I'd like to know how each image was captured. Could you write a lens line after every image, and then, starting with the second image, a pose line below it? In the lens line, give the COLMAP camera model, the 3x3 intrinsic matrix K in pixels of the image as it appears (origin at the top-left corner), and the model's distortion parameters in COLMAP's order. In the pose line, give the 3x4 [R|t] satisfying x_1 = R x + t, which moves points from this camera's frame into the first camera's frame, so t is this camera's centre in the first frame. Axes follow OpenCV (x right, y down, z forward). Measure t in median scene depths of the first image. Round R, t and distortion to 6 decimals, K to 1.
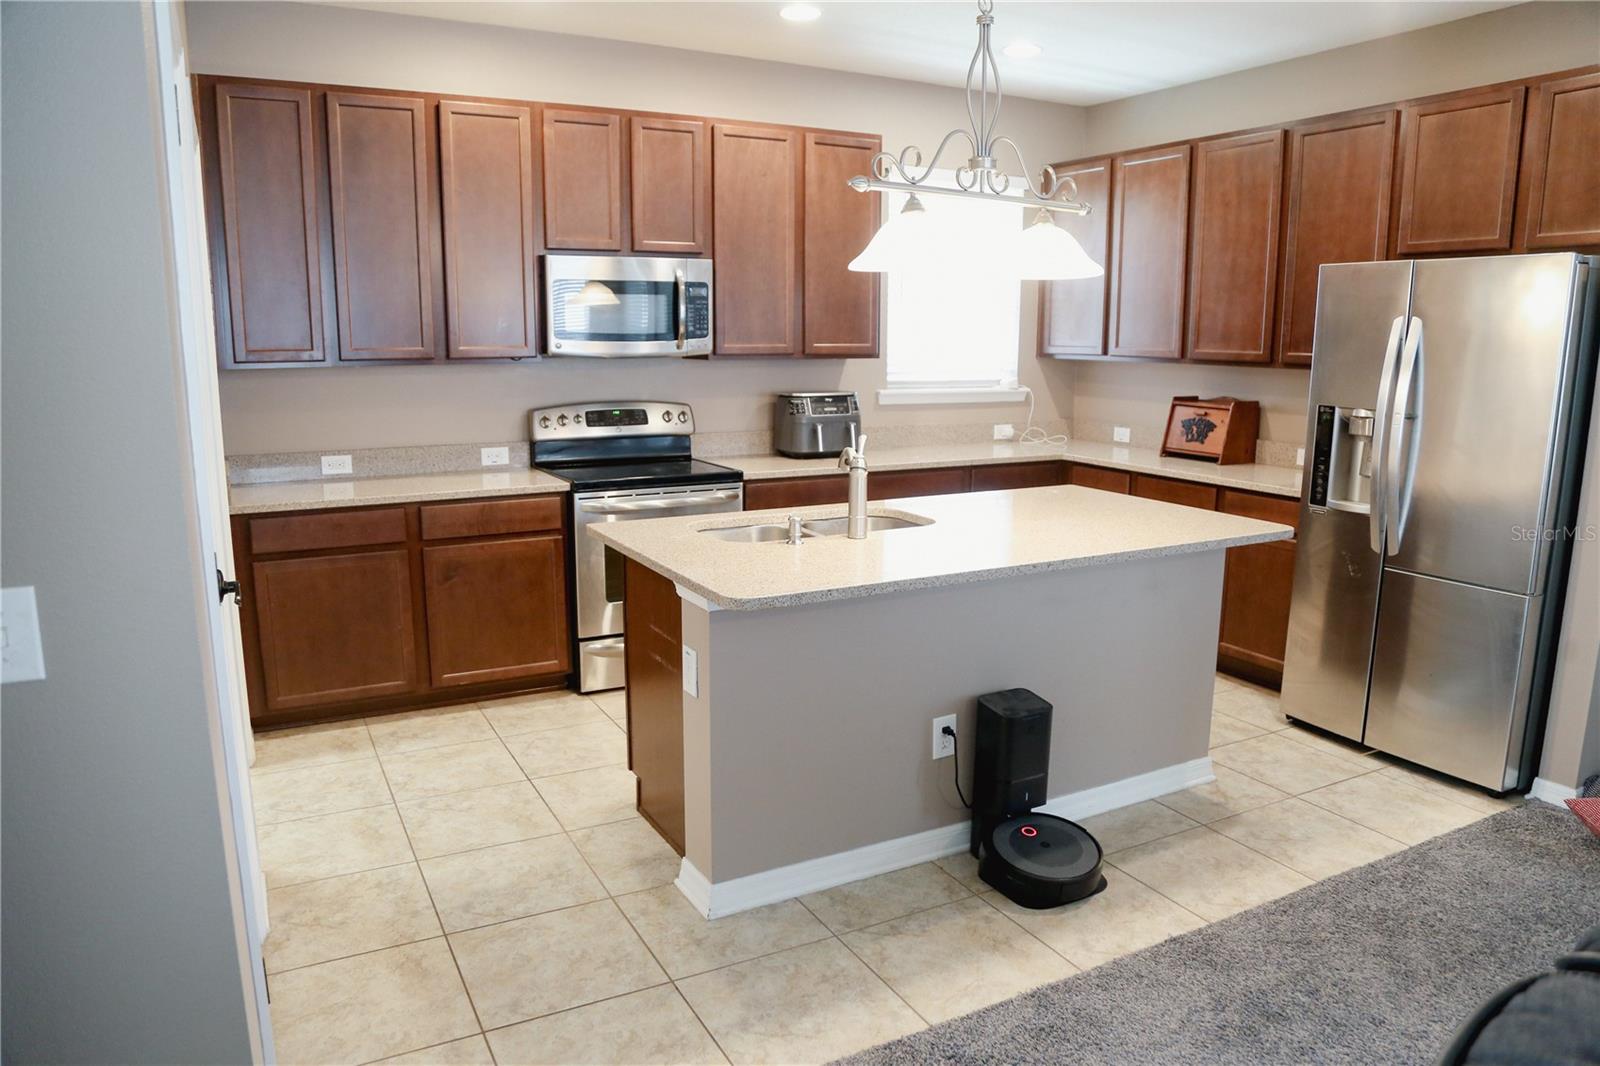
lens RADIAL K [[1092.7, 0, 819.1], [0, 1092.7, 531.3], [0, 0, 1]] dist [-0.128832, 0.078571]
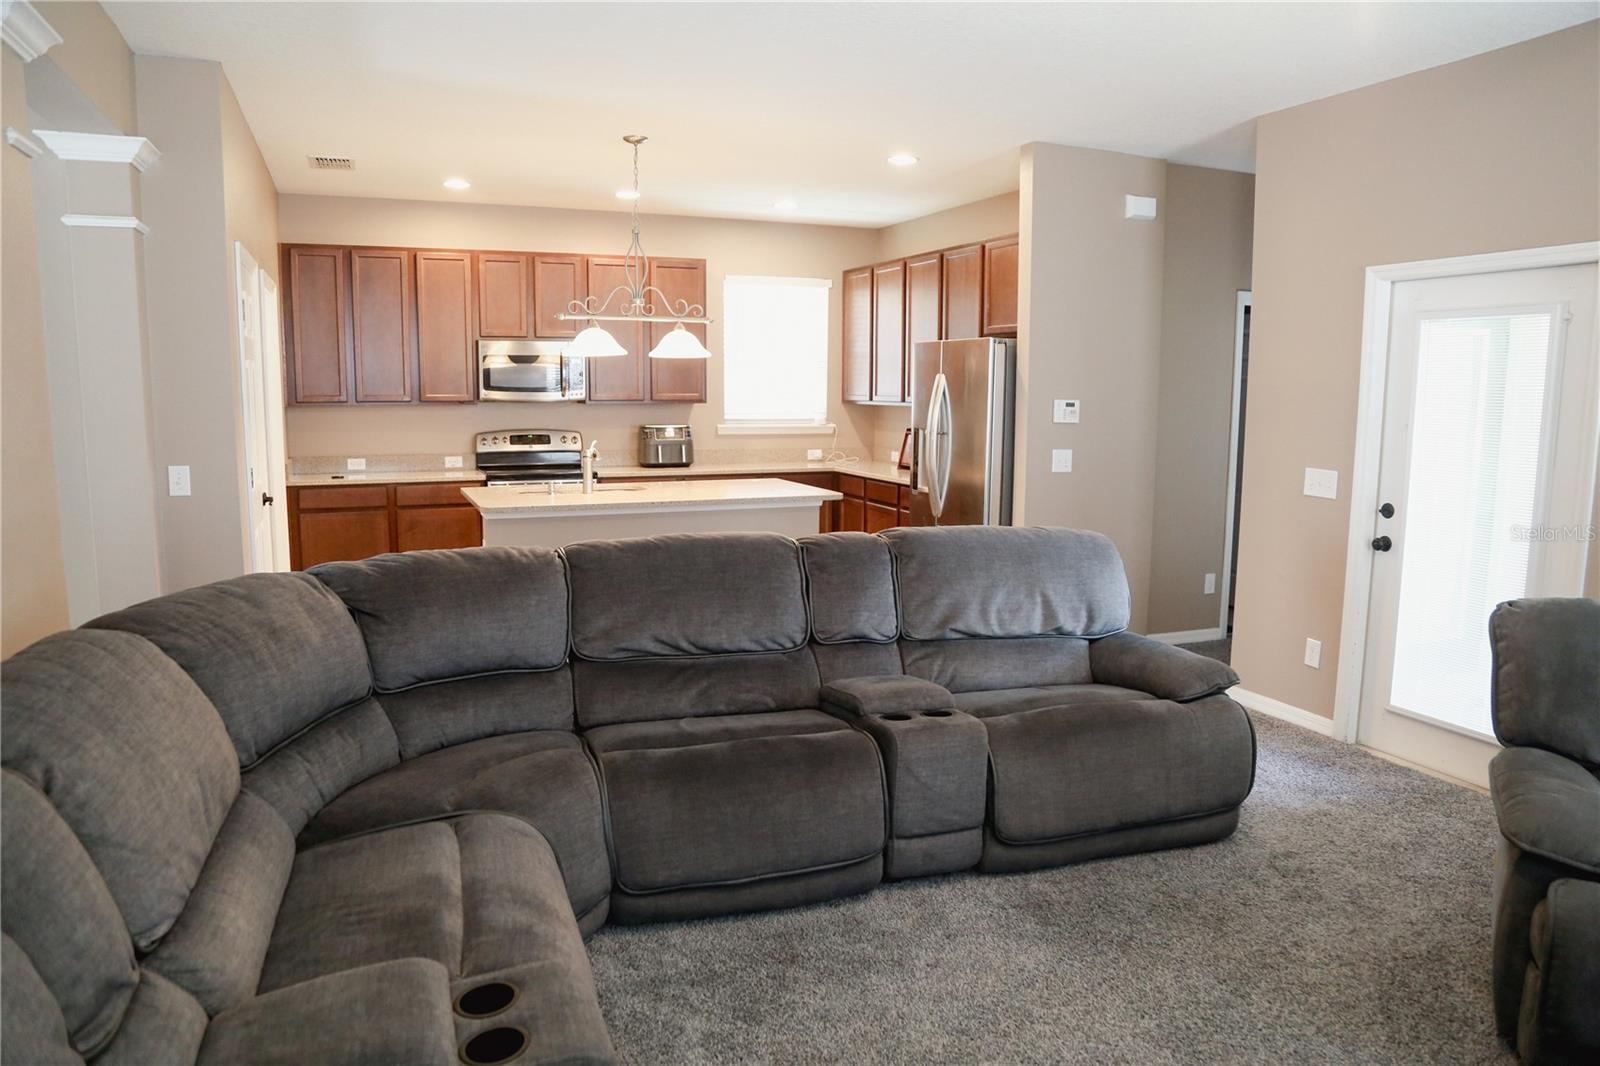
lens RADIAL K [[1092.7, 0, 819.1], [0, 1092.7, 531.3], [0, 0, 1]] dist [-0.128832, 0.078571]
pose [[0.993727, 0.016378, -0.110624, 0.433934], [-0.021776, 0.998621, -0.047769, 0.101749], [0.109689, 0.049878, 0.992714, -0.553571]]
